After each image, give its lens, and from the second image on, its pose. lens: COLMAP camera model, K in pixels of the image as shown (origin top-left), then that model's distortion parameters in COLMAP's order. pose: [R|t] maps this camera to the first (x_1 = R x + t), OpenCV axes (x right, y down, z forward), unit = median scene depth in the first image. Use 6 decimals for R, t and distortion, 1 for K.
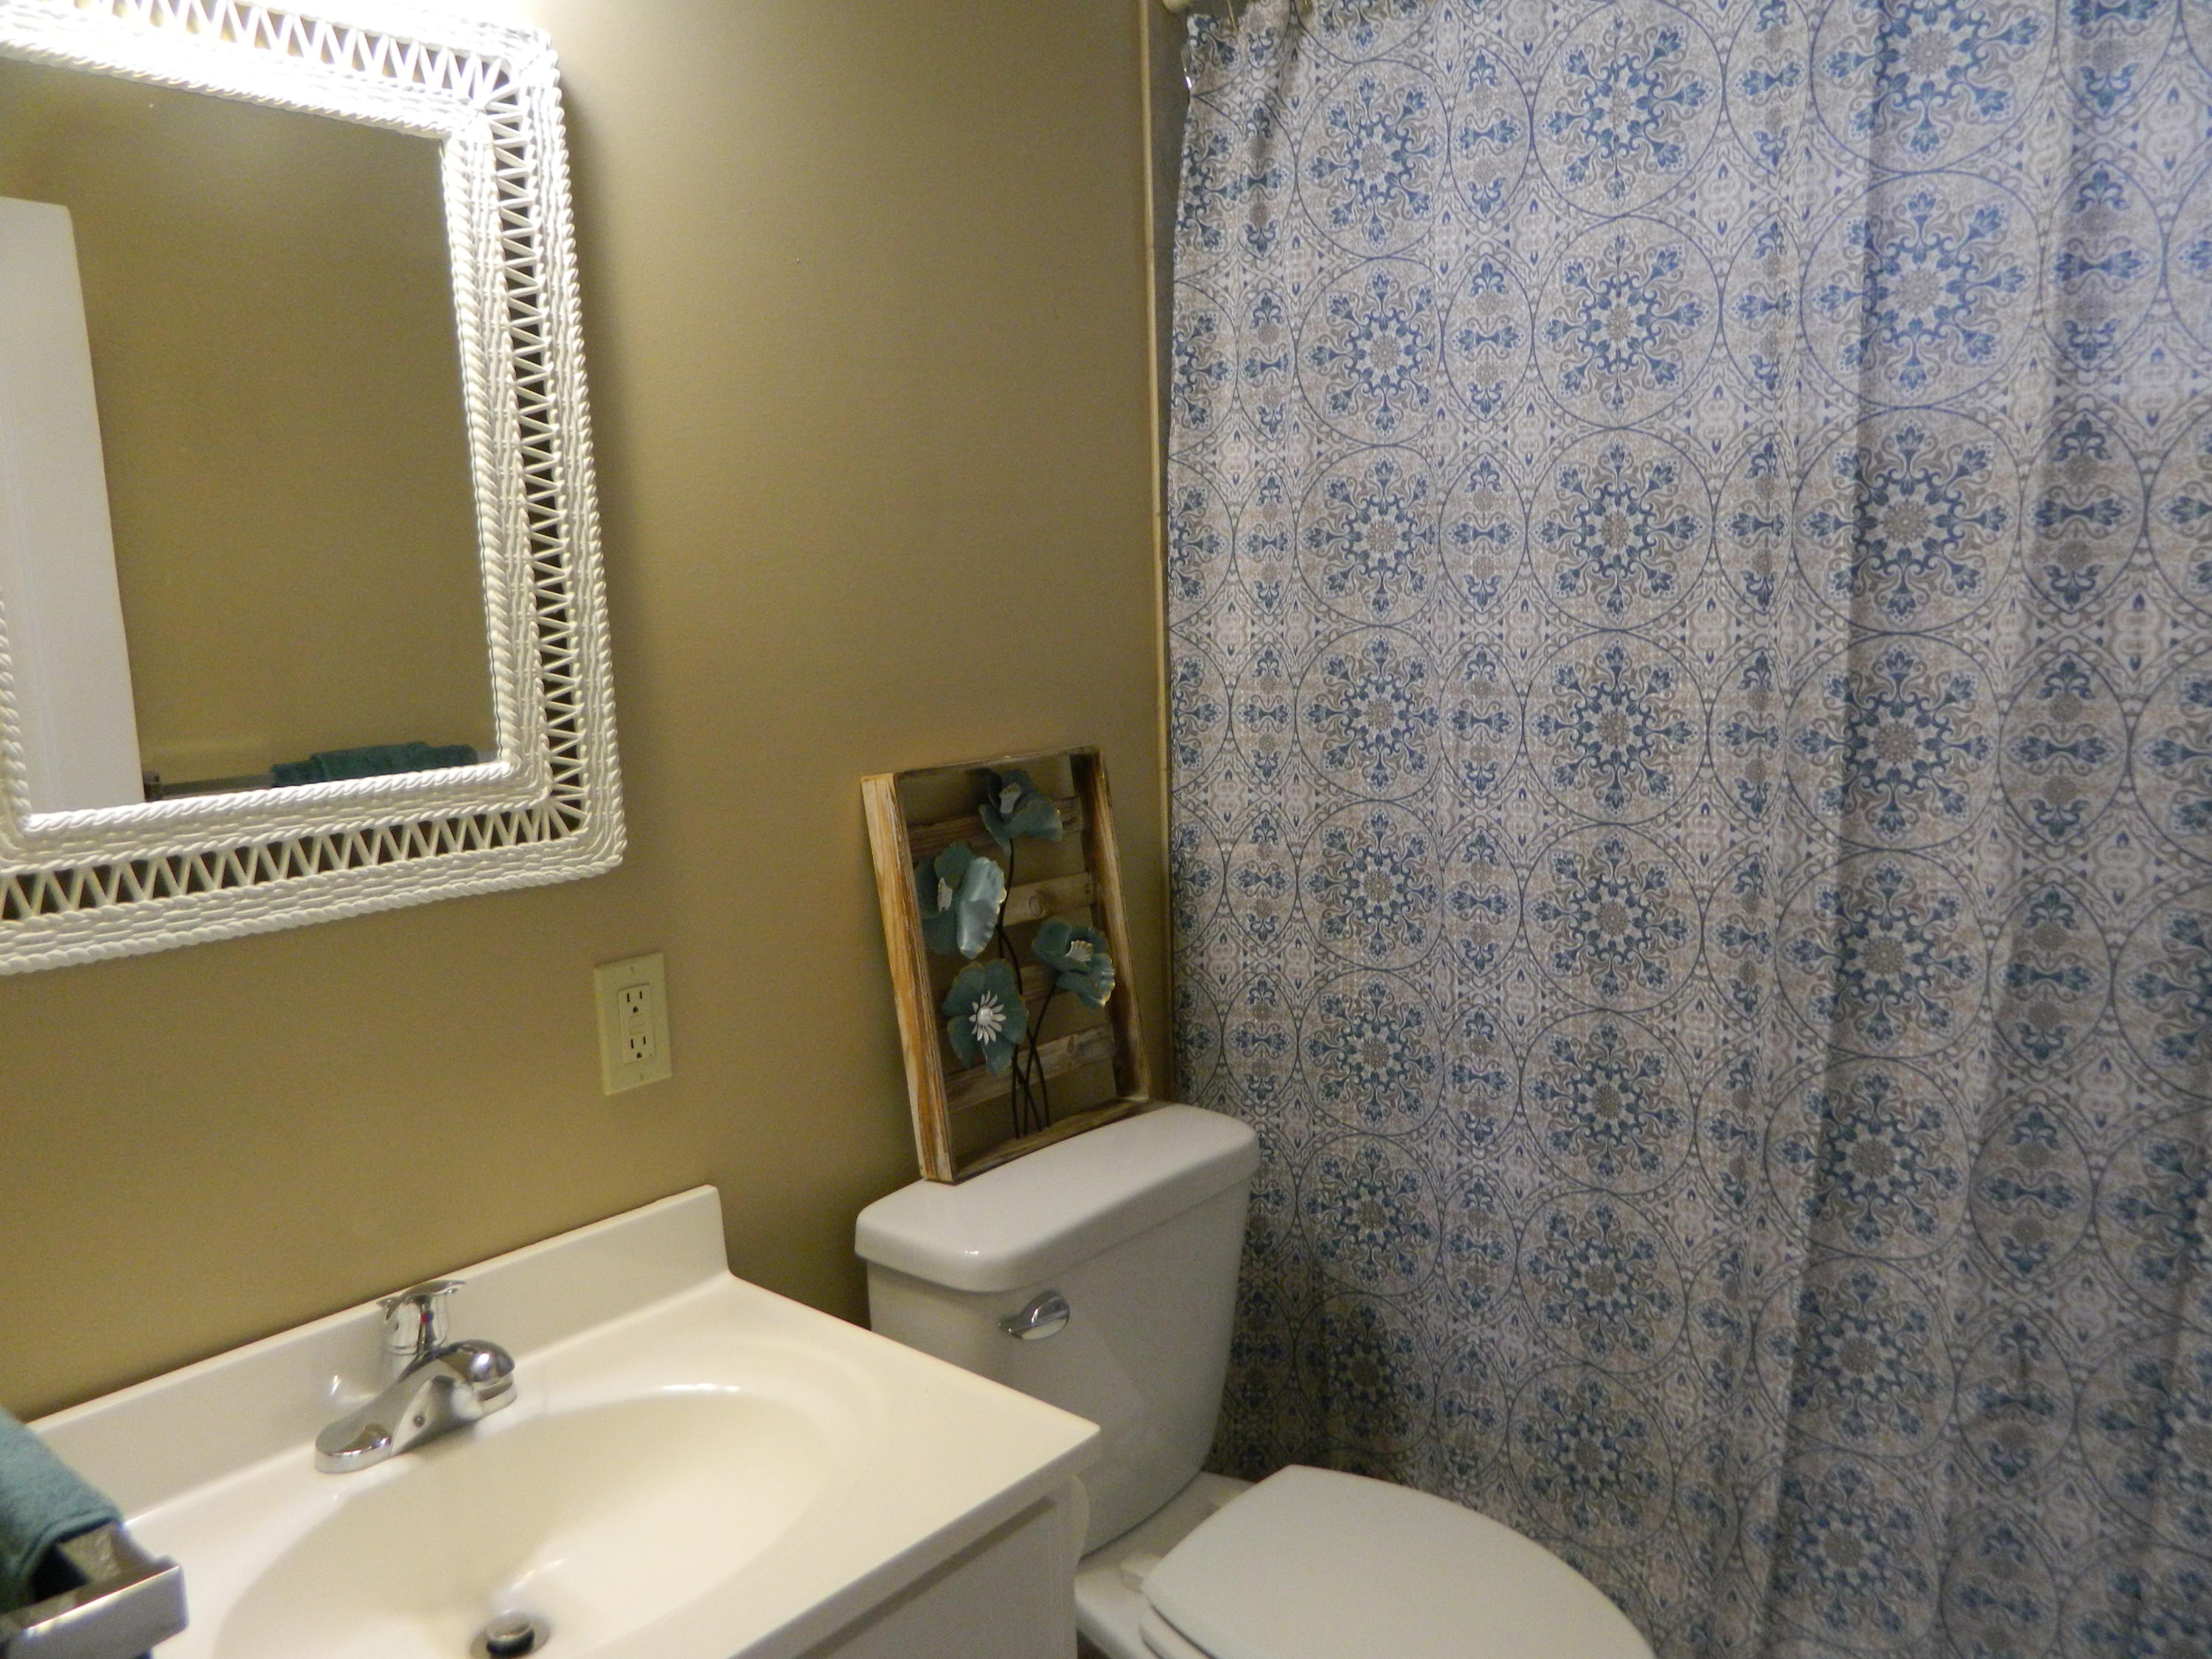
lens RADIAL K [[1670.8, 0, 1105.8], [0, 1670.8, 823.6], [0, 0, 1]] dist [0.025056, -0.012496]
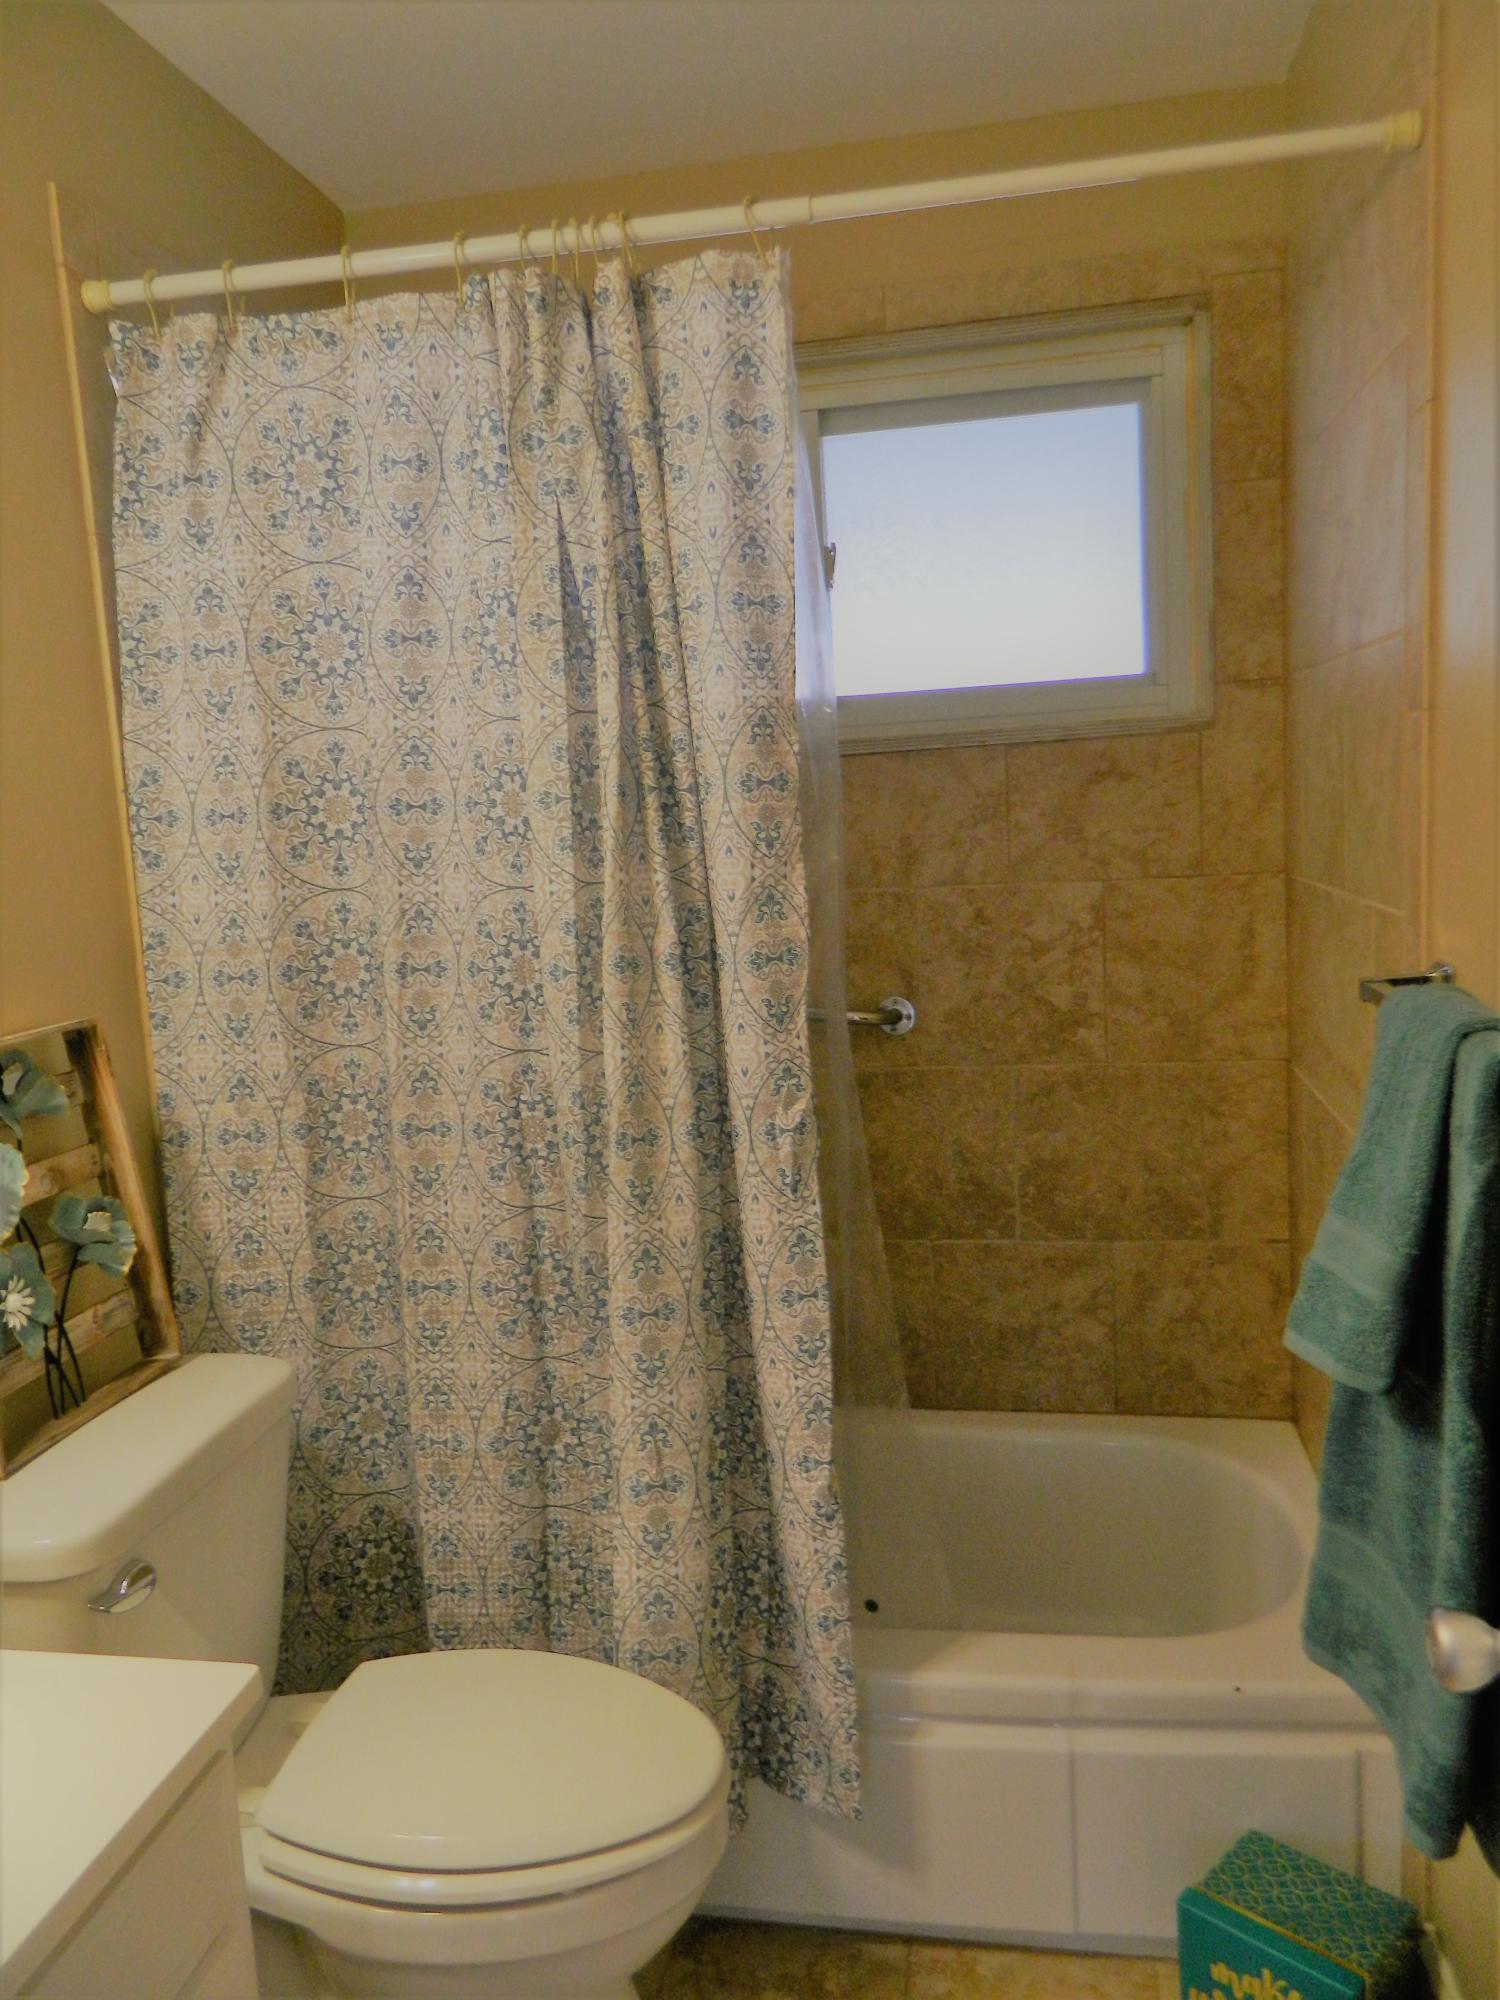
lens RADIAL K [[1510.7, 0, 752.0], [0, 1510.7, 1007.7], [0, 0, 1]] dist [0.025056, -0.012496]
pose [[0.853350, -0.082320, 0.514798, -0.130825], [0.104610, 0.994409, -0.014393, 0.002321], [-0.510735, 0.066135, 0.857190, 0.006966]]
